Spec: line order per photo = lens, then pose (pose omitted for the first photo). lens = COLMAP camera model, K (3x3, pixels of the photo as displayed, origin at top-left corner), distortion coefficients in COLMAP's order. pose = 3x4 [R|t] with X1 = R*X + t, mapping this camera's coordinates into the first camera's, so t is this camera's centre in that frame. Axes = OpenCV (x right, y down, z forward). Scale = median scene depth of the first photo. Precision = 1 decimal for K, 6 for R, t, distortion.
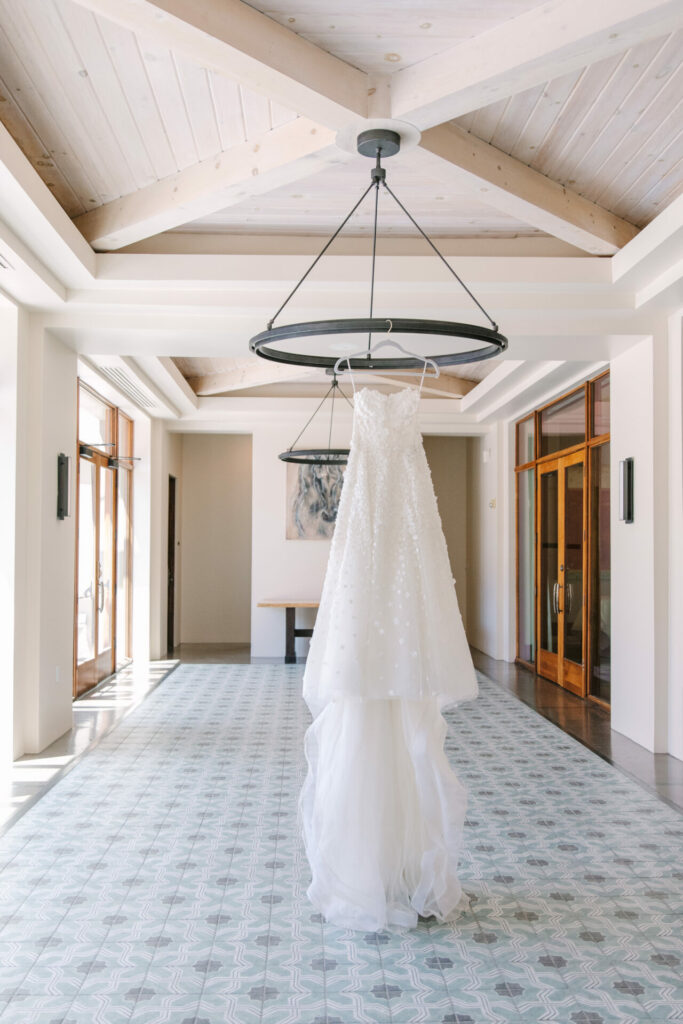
lens RADIAL K [[940.1, 0, 334.0], [0, 940.1, 528.4], [0, 0, 1]] dist [-0.004401, -0.010247]
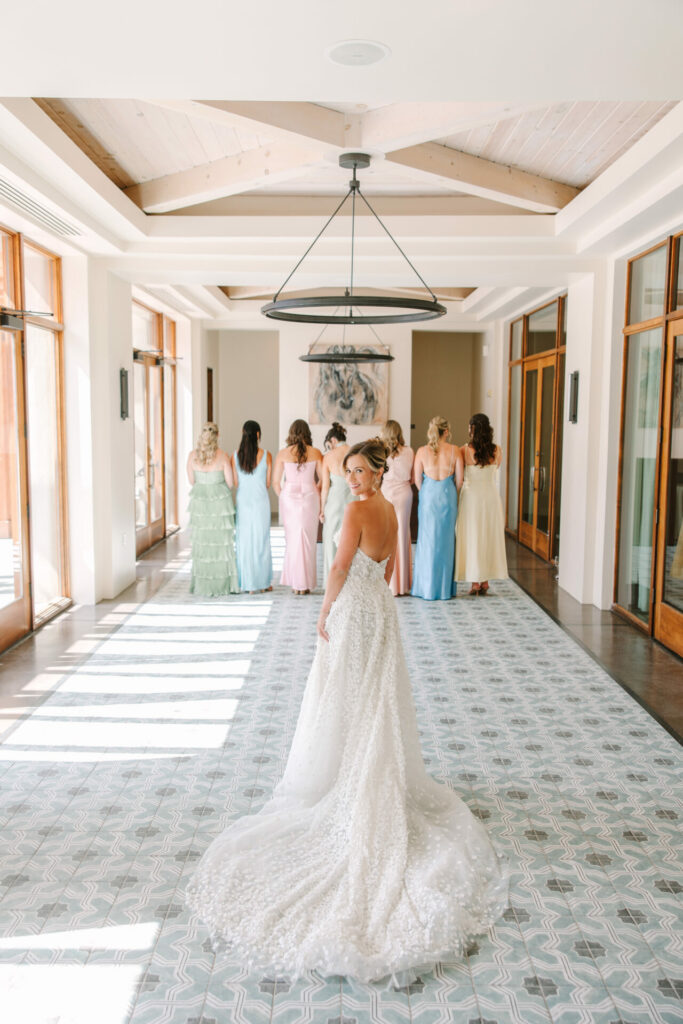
lens RADIAL K [[926.3, 0, 341.5], [0, 926.3, 512.0], [0, 0, 1]] dist [0.012144, 0.001864]
pose [[0.999497, 0.005888, -0.031174, 0.033672], [-0.001923, 0.992062, 0.125738, -0.032996], [0.031667, -0.125614, 0.991574, -0.187107]]
